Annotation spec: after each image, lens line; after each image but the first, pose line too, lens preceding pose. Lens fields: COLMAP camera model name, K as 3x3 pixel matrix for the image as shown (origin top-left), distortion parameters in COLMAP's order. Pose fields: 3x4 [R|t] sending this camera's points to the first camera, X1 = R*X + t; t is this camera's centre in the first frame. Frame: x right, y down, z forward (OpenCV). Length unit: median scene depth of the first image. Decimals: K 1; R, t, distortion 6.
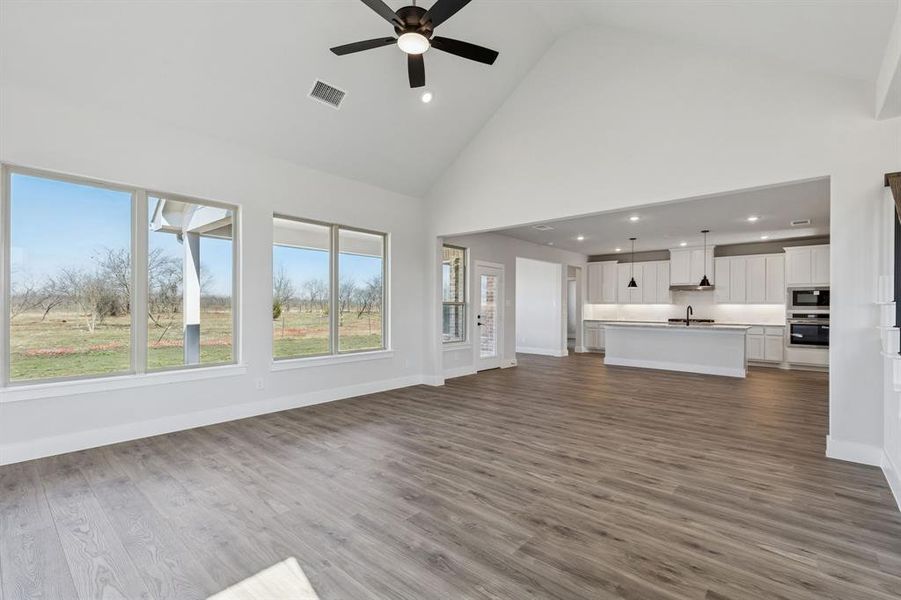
lens RADIAL K [[408.1, 0, 442.9], [0, 408.1, 308.9], [0, 0, 1]] dist [0.008873, 0.000148]
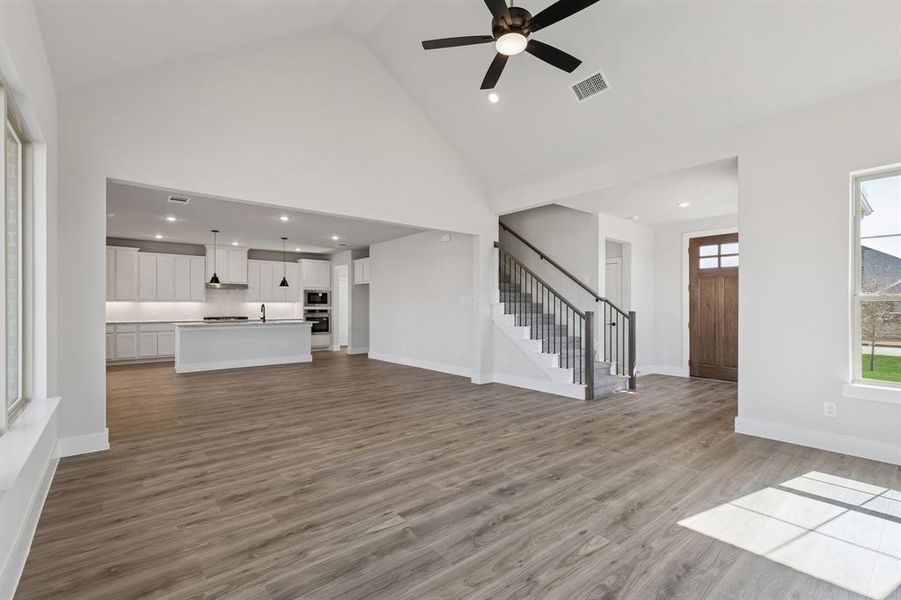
lens RADIAL K [[408.1, 0, 450.8], [0, 408.1, 303.5], [0, 0, 1]] dist [0.008873, 0.000148]
pose [[0.145258, 0.001594, 0.989392, -0.726169], [0.005440, 0.999982, -0.002409, -0.006116], [-0.989379, 0.005732, 0.145247, 0.663103]]
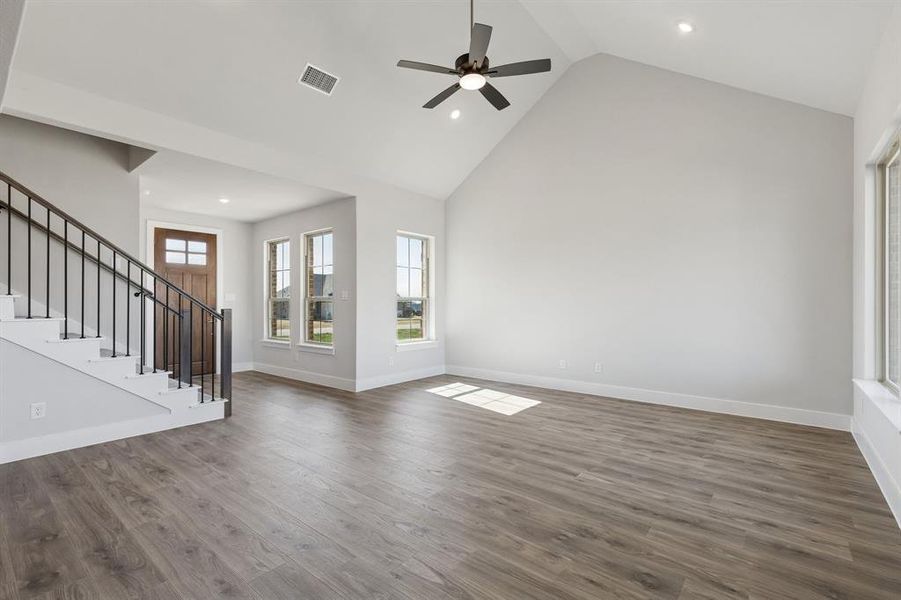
lens RADIAL K [[408.1, 0, 448.9], [0, 408.1, 299.2], [0, 0, 1]] dist [0.008873, 0.000148]
pose [[-0.999149, -0.005785, -0.040837, 0.032440], [-0.005487, 0.999957, -0.007411, -0.001894], [0.040878, -0.007181, -0.999138, 1.455059]]
